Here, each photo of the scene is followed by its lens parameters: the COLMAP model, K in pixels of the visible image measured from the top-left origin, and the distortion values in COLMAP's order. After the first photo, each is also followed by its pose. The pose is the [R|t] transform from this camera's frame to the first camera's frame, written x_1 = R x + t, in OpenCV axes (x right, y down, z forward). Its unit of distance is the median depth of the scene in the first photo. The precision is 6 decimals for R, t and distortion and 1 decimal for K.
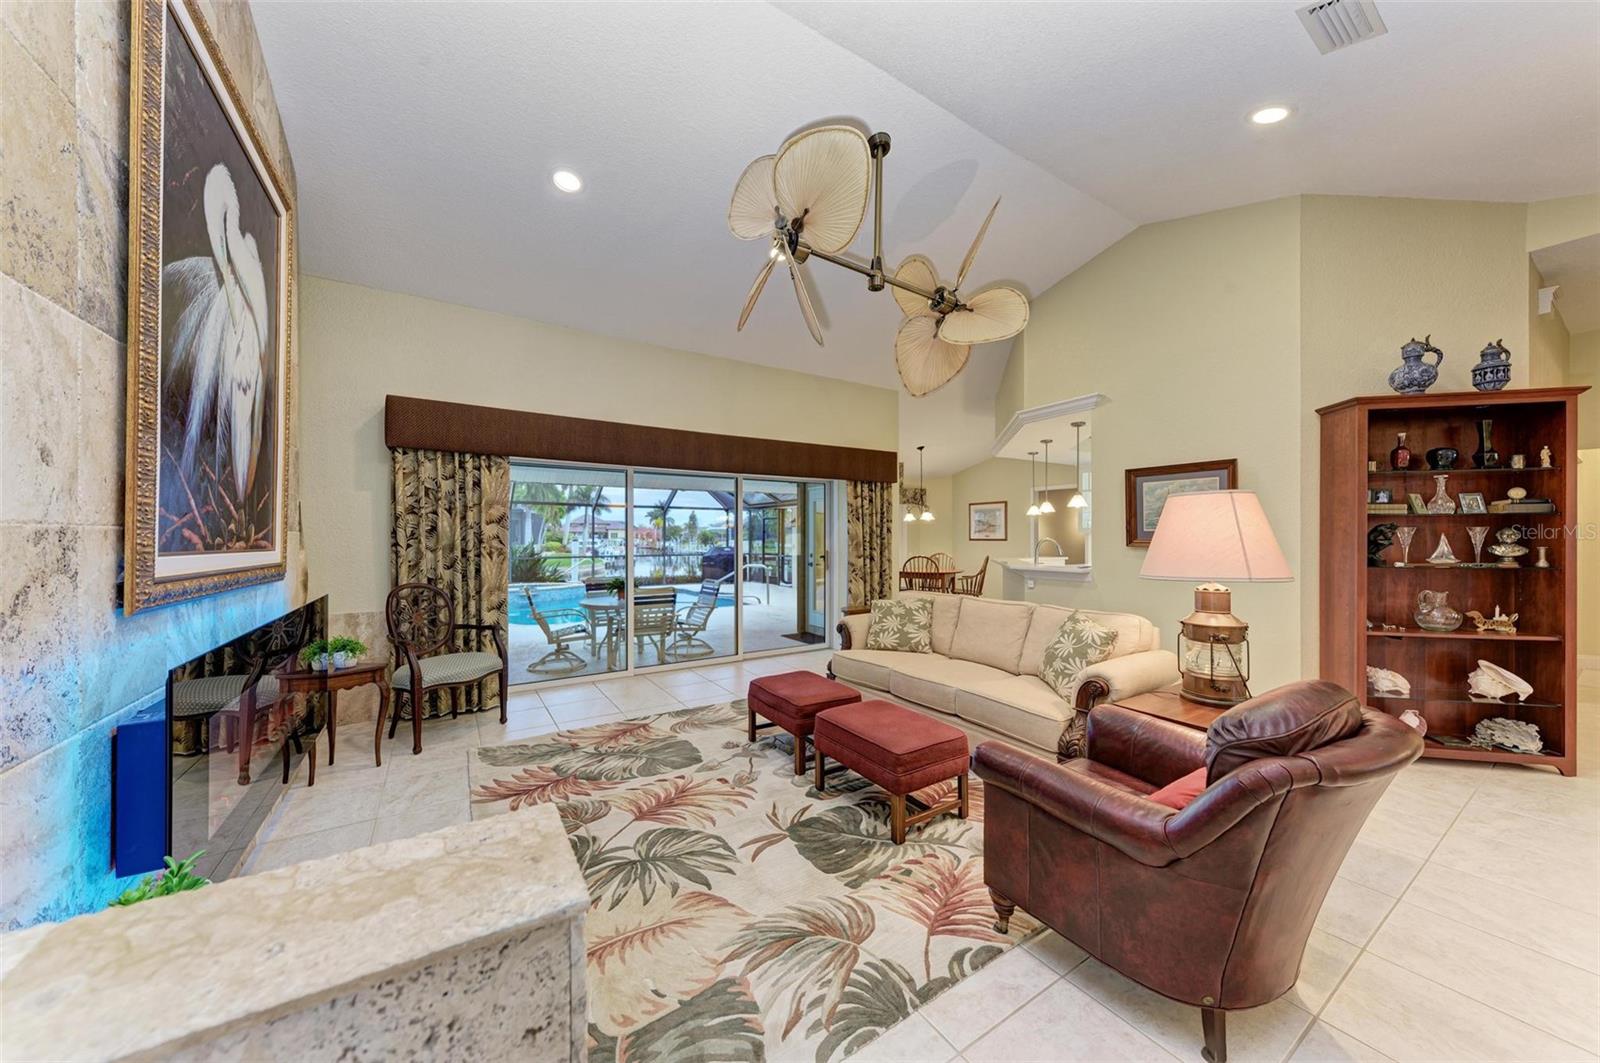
lens RADIAL K [[540.8, 0, 802.9], [0, 540.8, 536.6], [0, 0, 1]] dist [0.002725, 0.000027]
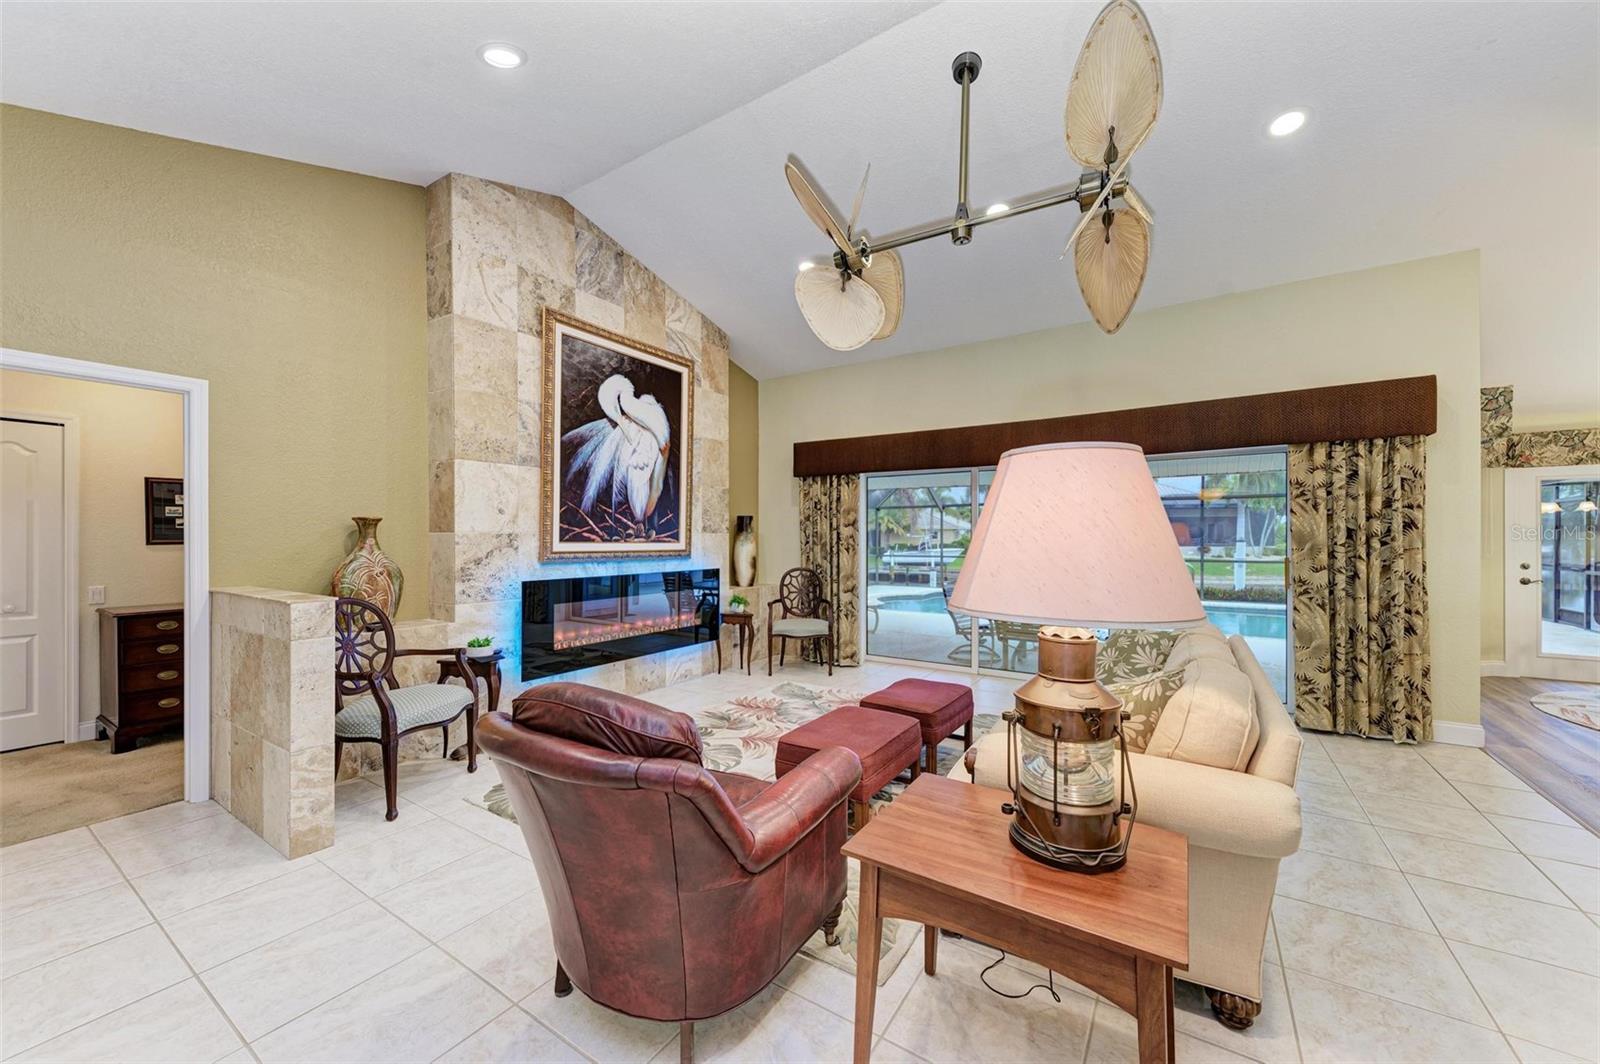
lens RADIAL K [[594.4, 0, 805.4], [0, 594.4, 536.6], [0, 0, 1]] dist [0.016374, -0.000065]
pose [[0.405827, -0.000033, -0.913950, 0.925838], [-0.000108, 1.000000, -0.000084, 0.001460], [0.913950, 0.000133, 0.405827, 0.417335]]
